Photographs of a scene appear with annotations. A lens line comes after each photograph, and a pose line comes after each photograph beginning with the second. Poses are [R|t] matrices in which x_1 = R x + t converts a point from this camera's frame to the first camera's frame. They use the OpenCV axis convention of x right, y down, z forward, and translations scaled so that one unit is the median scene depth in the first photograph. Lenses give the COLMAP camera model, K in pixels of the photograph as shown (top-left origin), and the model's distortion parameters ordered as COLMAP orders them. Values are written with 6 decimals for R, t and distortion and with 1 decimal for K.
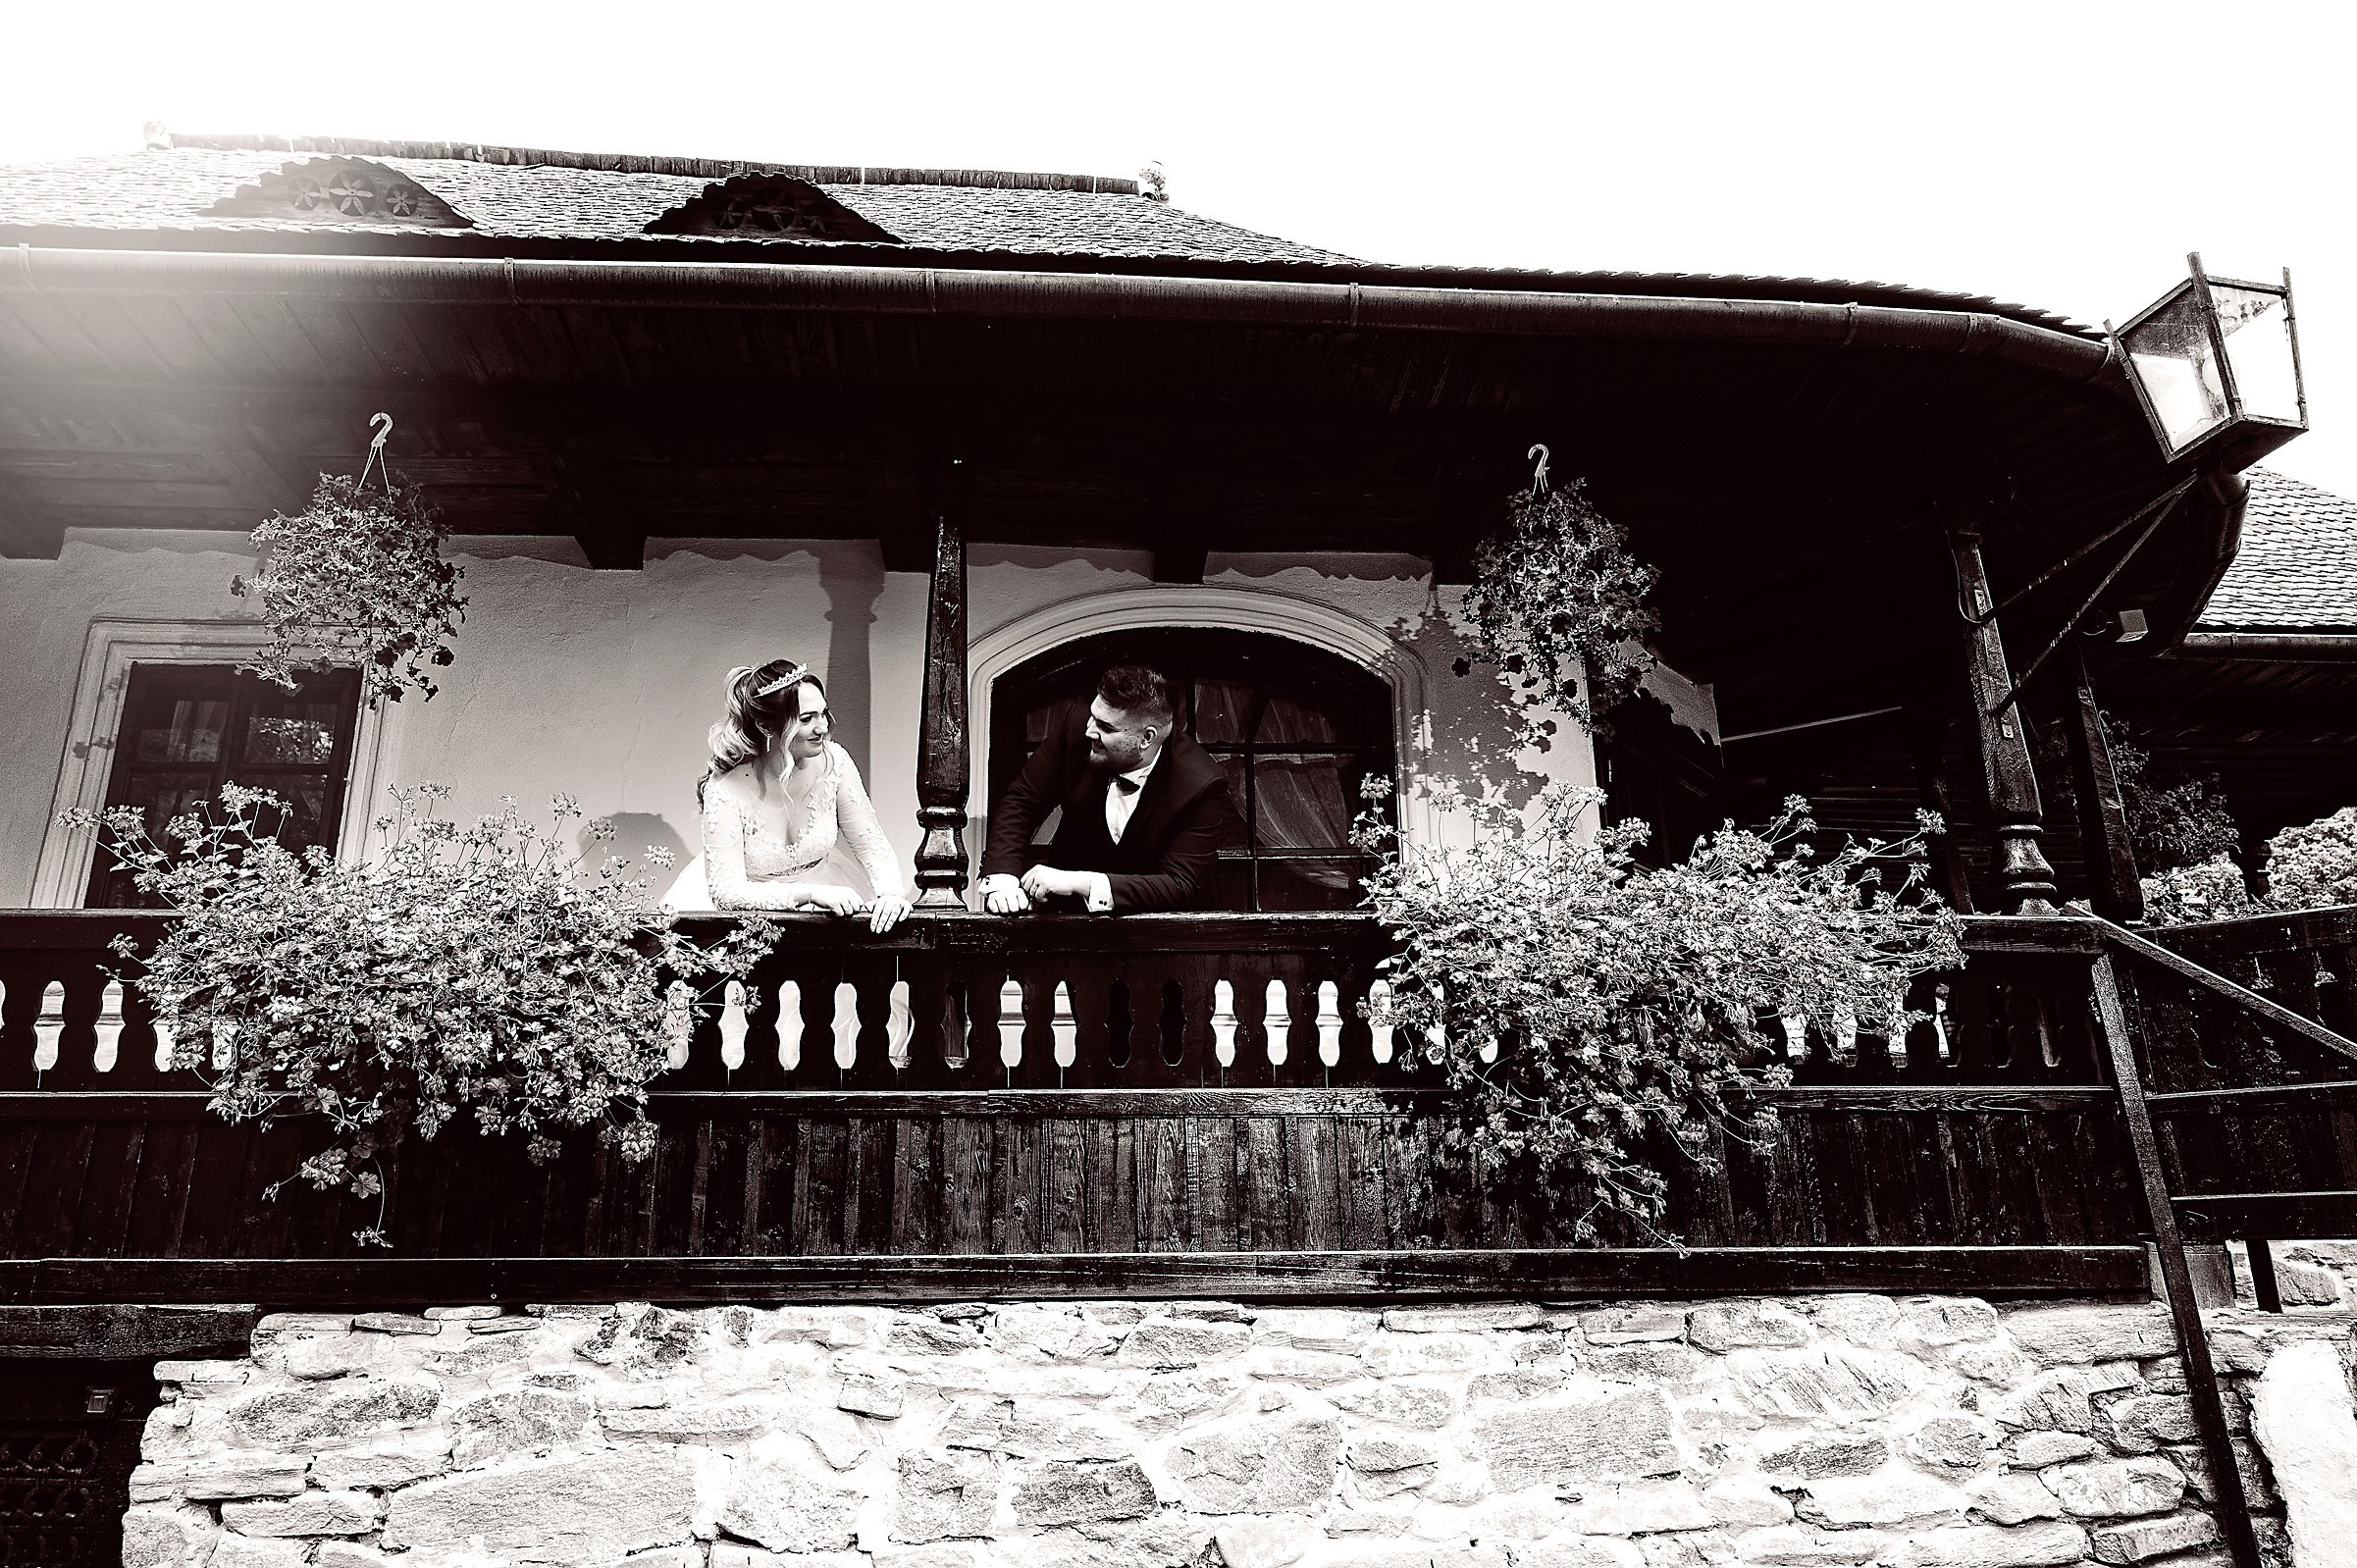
lens RADIAL K [[1595.7, 0, 1168.5], [0, 1595.7, 785.8], [0, 0, 1]] dist [-0.010435, 0.004658]
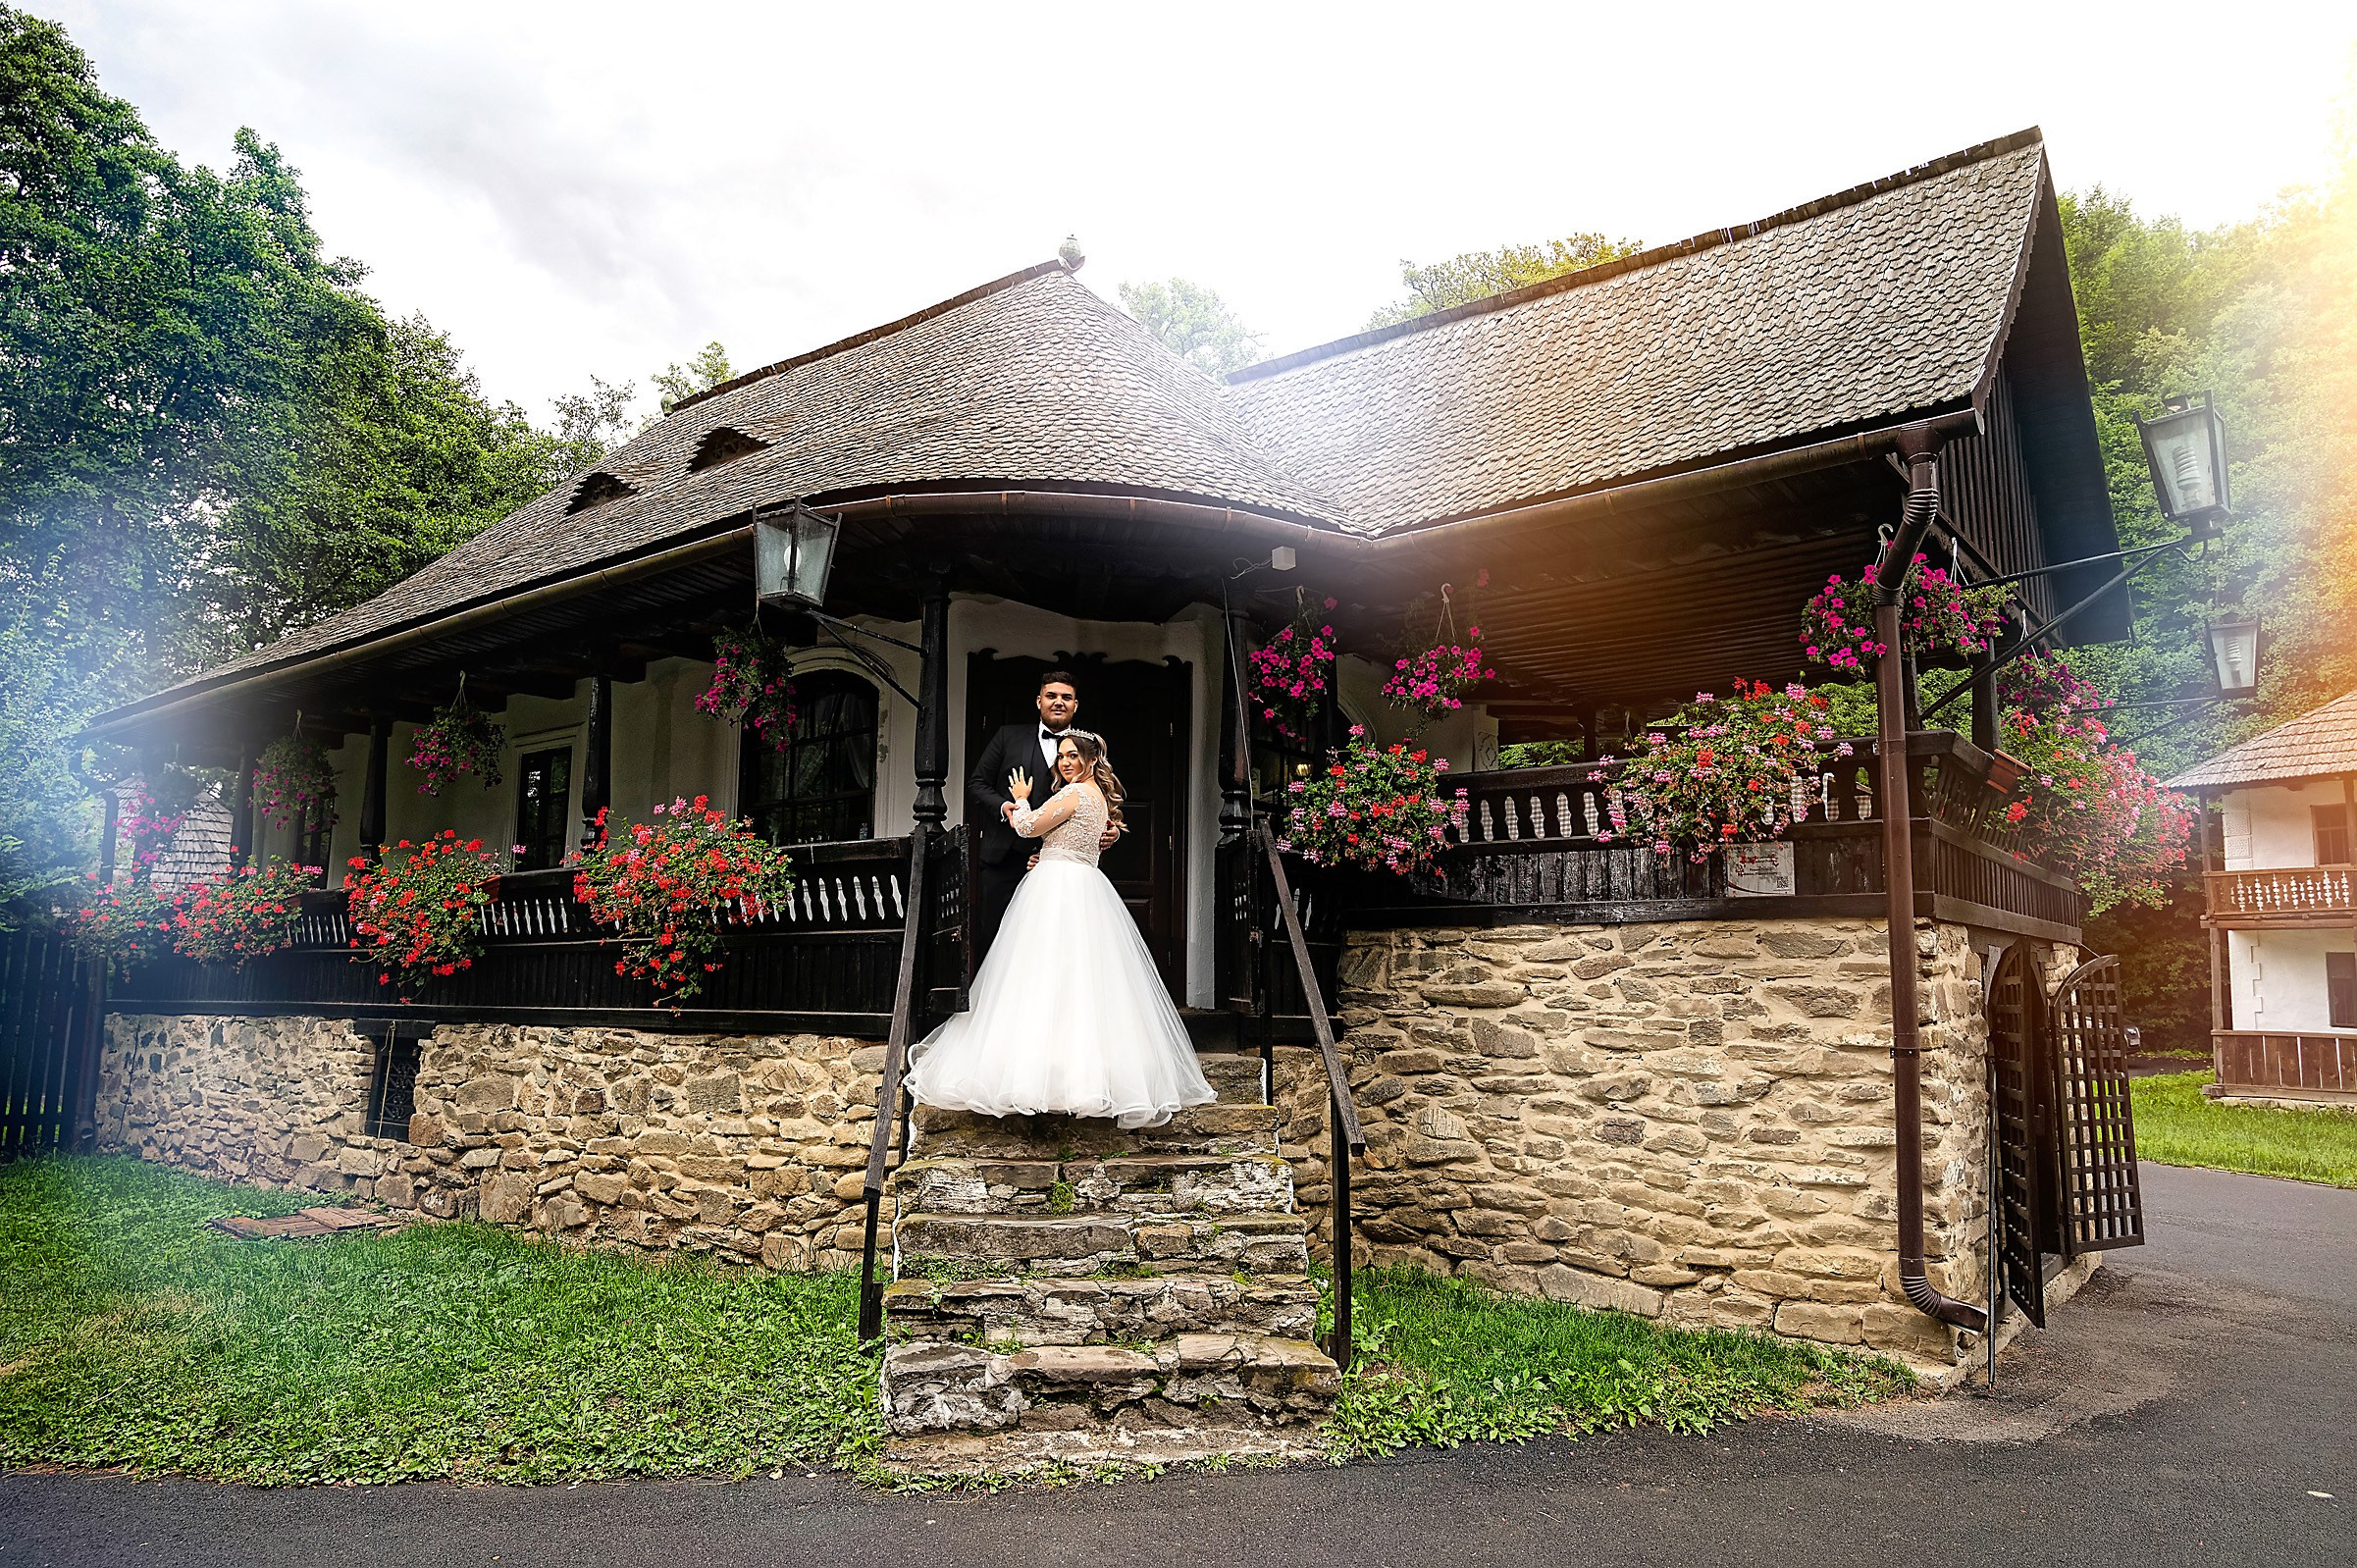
lens RADIAL K [[1595.7, 0, 1168.5], [0, 1595.7, 785.8], [0, 0, 1]] dist [-0.010435, 0.004658]
pose [[0.714362, -0.080261, -0.695159, 2.280832], [0.195511, 0.976732, 0.088142, -0.081405], [0.671910, -0.198877, 0.713432, -0.076442]]
